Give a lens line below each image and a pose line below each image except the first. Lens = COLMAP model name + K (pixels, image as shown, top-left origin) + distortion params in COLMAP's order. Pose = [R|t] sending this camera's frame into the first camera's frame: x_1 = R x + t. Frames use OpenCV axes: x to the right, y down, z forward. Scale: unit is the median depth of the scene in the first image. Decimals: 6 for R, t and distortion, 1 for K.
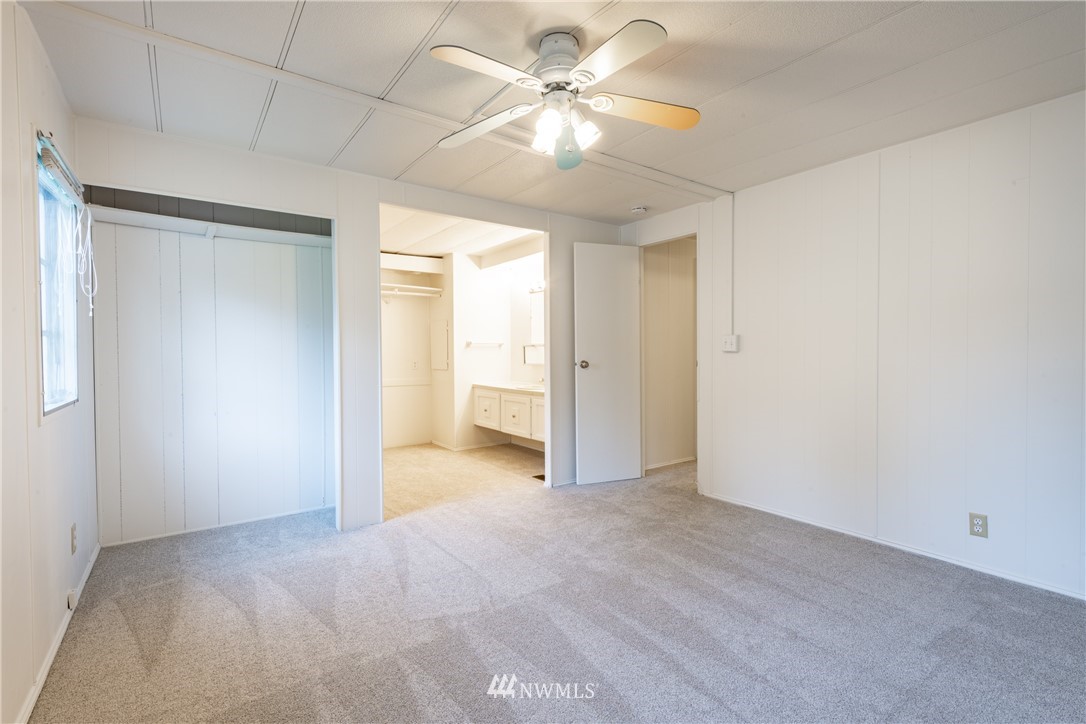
lens RADIAL K [[510.2, 0, 542.6], [0, 510.2, 360.9], [0, 0, 1]] dist [0.009364, -0.000798]
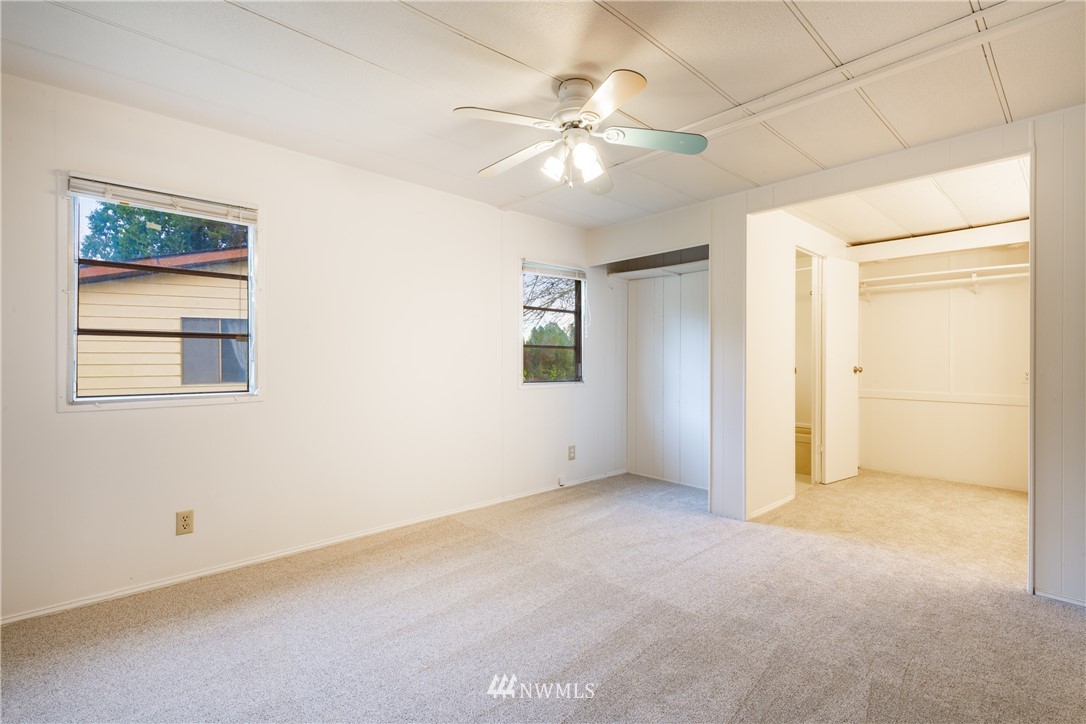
lens RADIAL K [[510.2, 0, 542.6], [0, 510.2, 360.9], [0, 0, 1]] dist [0.009364, -0.000798]
pose [[0.073558, 0.008325, -0.997256, 0.445782], [-0.019896, 0.999778, 0.006878, -0.005757], [0.997092, 0.019336, 0.073707, 0.327277]]
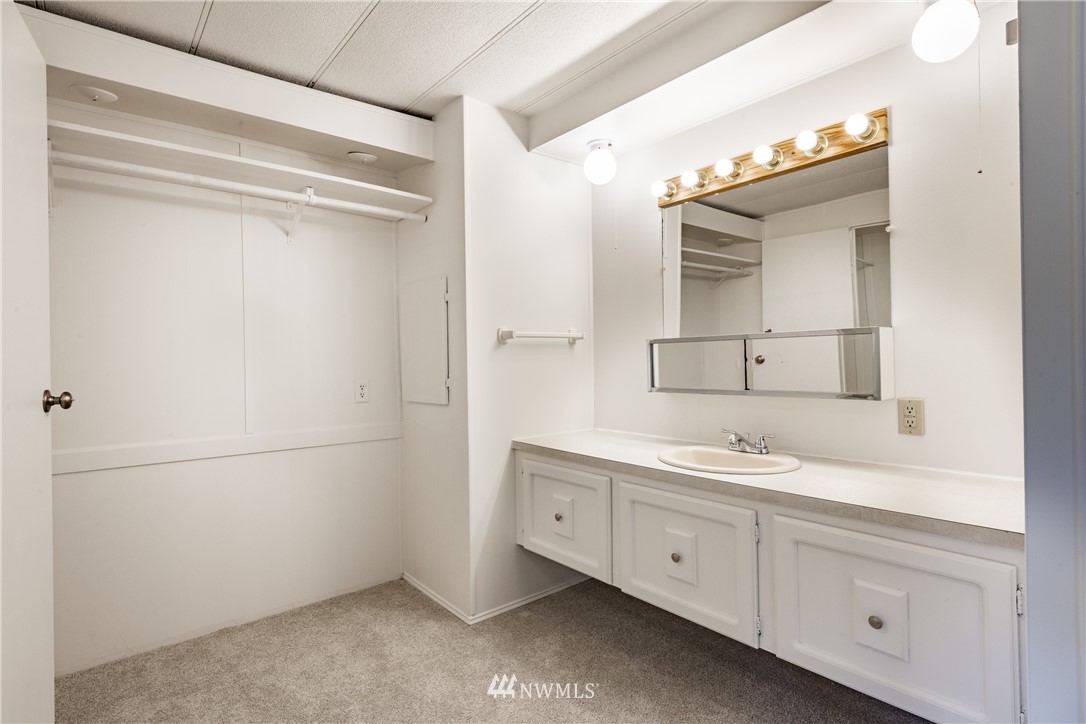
lens RADIAL K [[585.3, 0, 541.0], [0, 585.3, 358.0], [0, 0, 1]] dist [0.028159, 0.000249]
pose [[0.998339, -0.006602, 0.057228, -0.151644], [0.007585, 0.999827, -0.016977, -0.010608], [-0.057106, 0.017382, 0.998217, 0.593829]]
